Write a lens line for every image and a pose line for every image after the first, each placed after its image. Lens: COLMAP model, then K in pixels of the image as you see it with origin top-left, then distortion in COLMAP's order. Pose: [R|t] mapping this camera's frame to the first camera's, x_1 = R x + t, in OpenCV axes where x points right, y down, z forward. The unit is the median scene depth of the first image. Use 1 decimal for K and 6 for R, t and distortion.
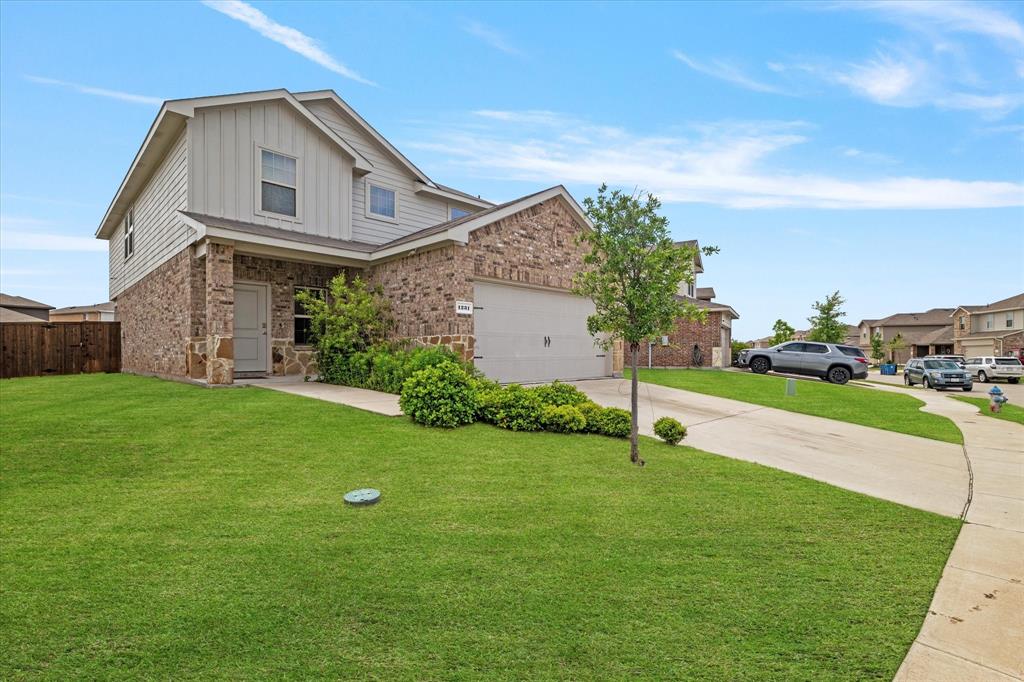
lens RADIAL K [[480.3, 0, 509.2], [0, 480.3, 336.5], [0, 0, 1]] dist [0.004360, 0.001514]
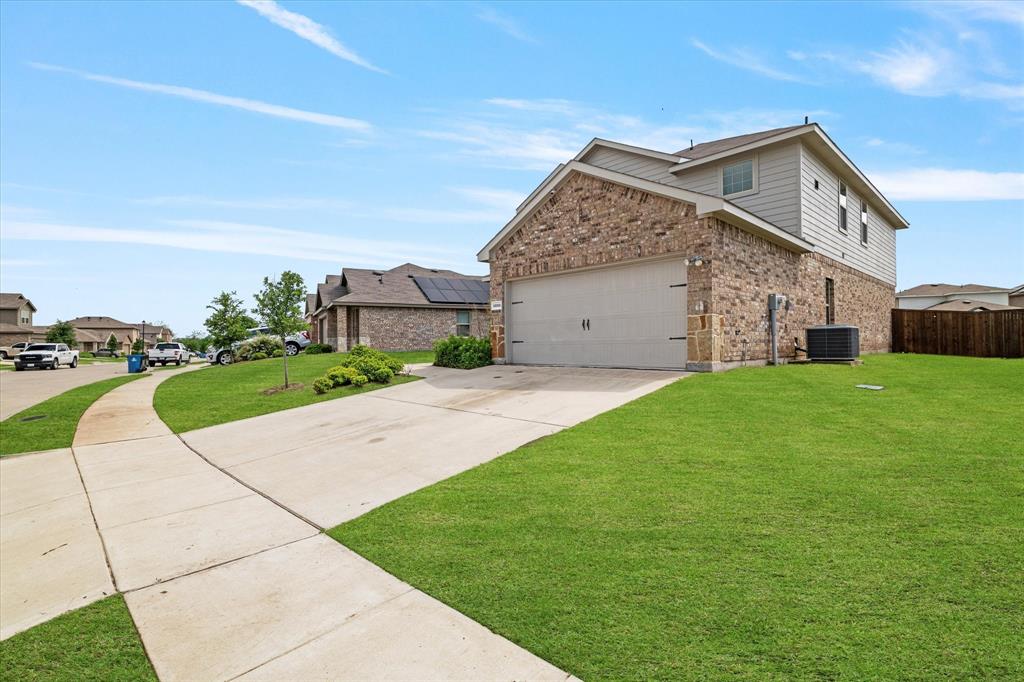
lens RADIAL K [[480.3, 0, 509.2], [0, 480.3, 336.5], [0, 0, 1]] dist [0.004360, 0.001514]
pose [[-0.027925, -0.020033, -0.999409, 1.116247], [0.042739, 0.998861, -0.021216, 0.051691], [0.998696, -0.043306, -0.027037, 0.939654]]
